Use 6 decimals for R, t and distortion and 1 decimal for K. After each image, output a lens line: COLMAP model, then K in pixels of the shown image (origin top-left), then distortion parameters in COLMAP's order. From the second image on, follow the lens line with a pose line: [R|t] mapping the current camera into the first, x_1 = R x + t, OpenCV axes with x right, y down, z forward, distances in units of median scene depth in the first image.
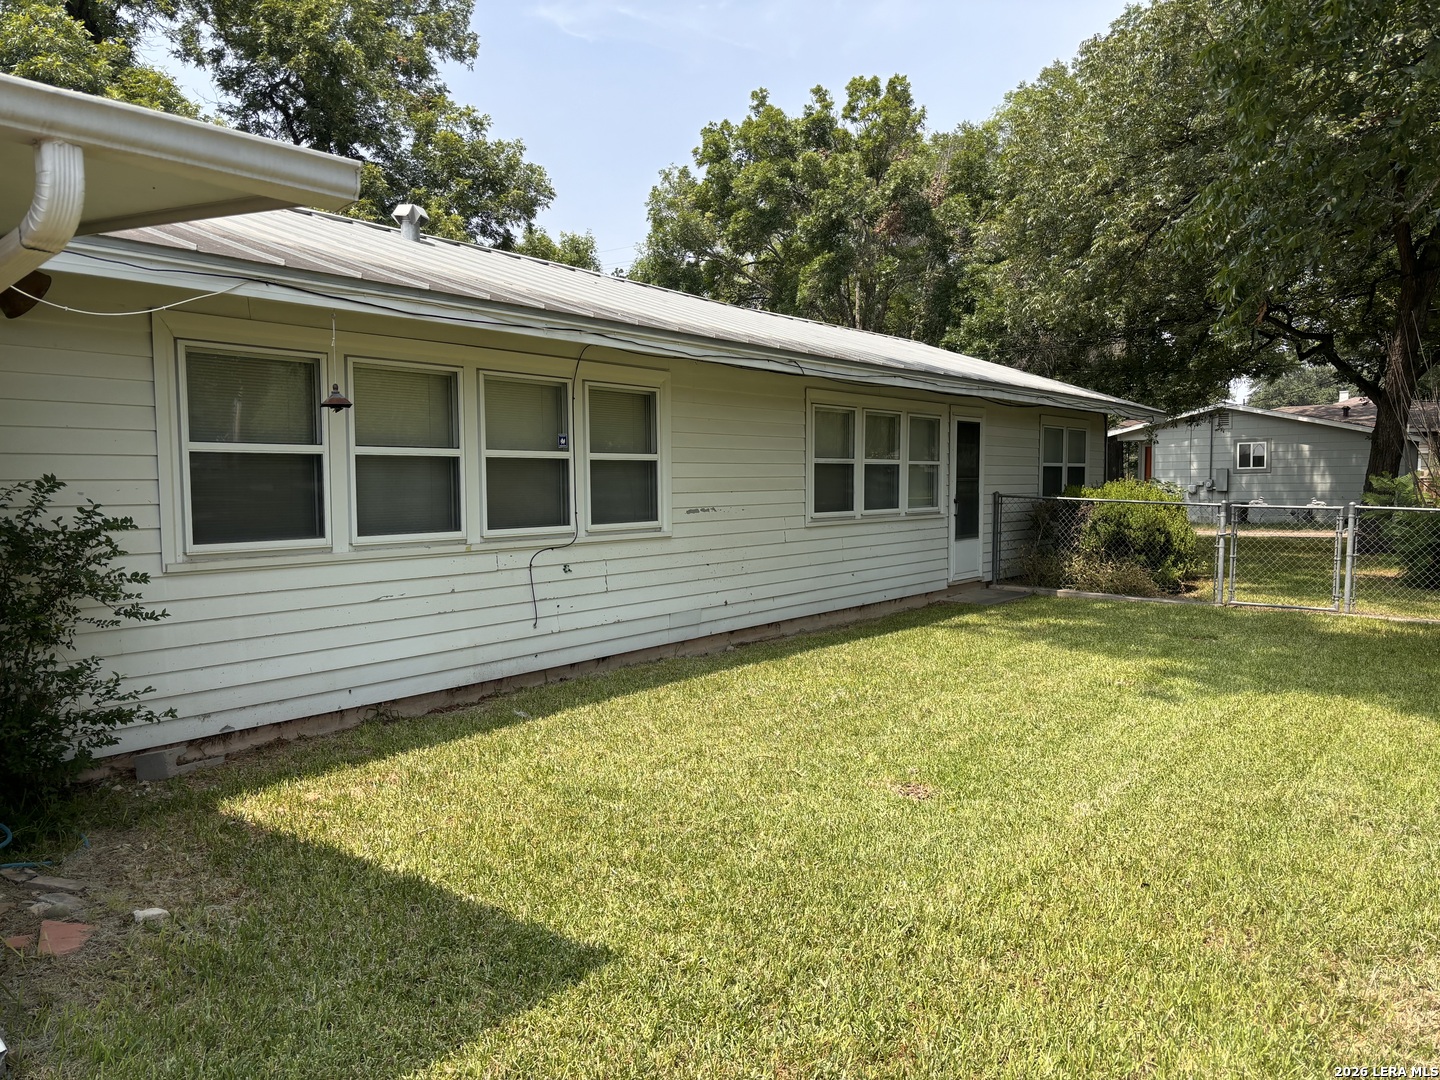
lens RADIAL K [[1093.6, 0, 721.7], [0, 1093.6, 543.7], [0, 0, 1]] dist [0.007562, 0.004177]
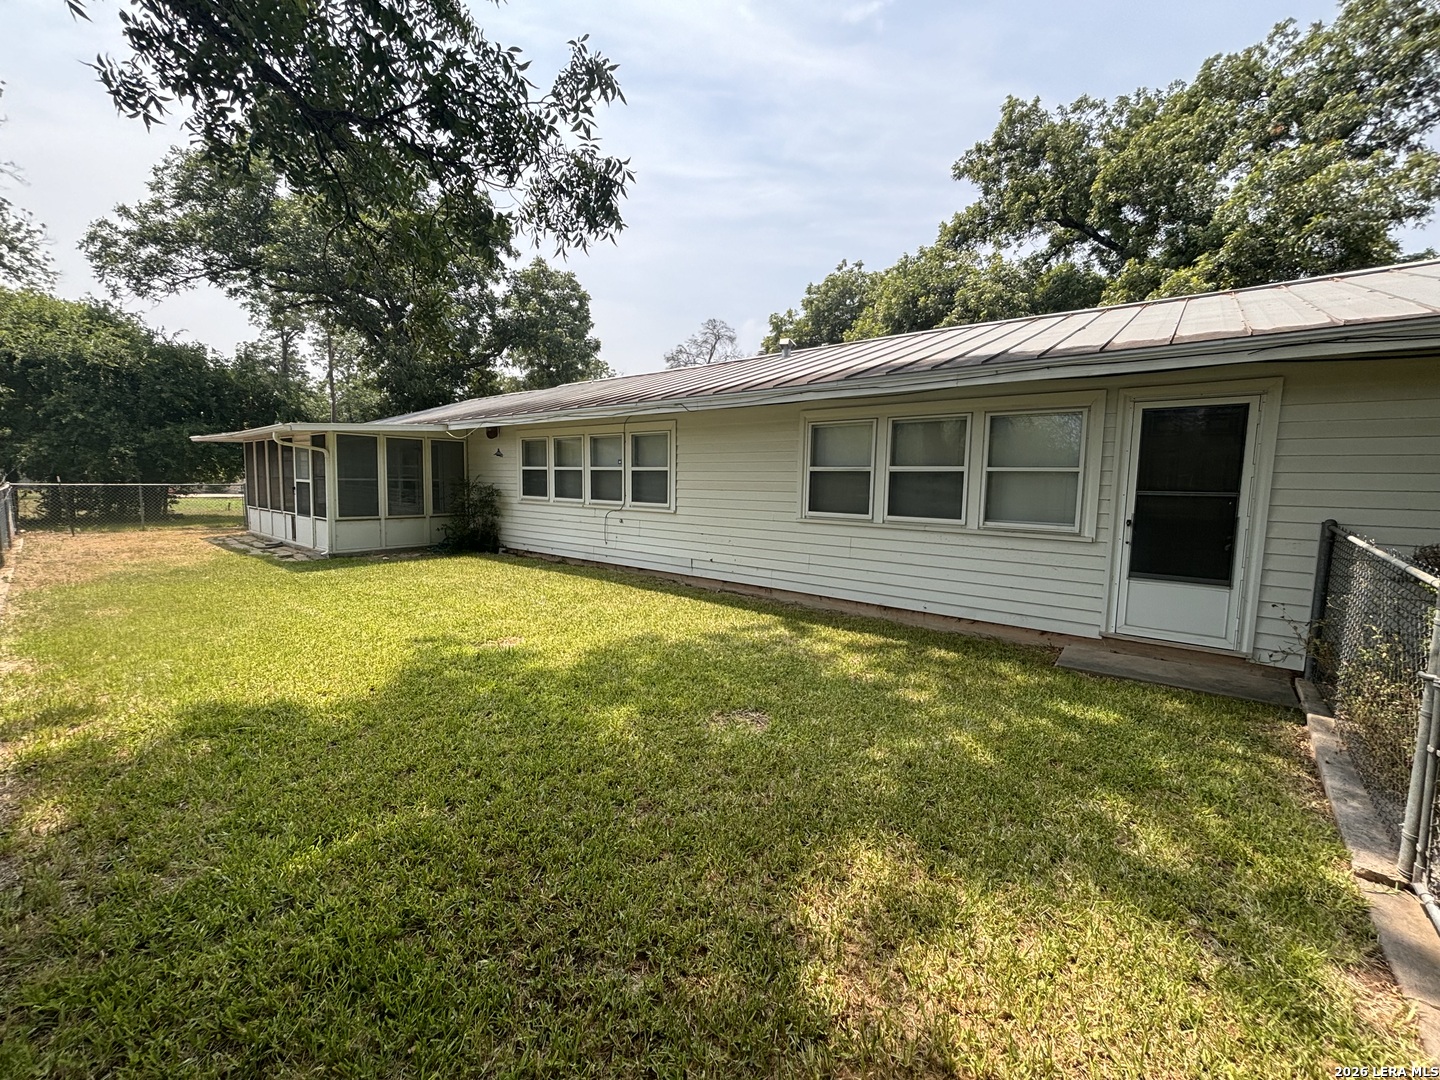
lens RADIAL K [[580.2, 0, 722.4], [0, 580.2, 533.8], [0, 0, 1]] dist [0.000415, 0.000270]
pose [[-0.042538, 0.097602, -0.994316, 0.907812], [-0.076013, 0.992016, 0.100628, -0.075454], [0.996199, 0.079861, -0.034780, 1.138940]]
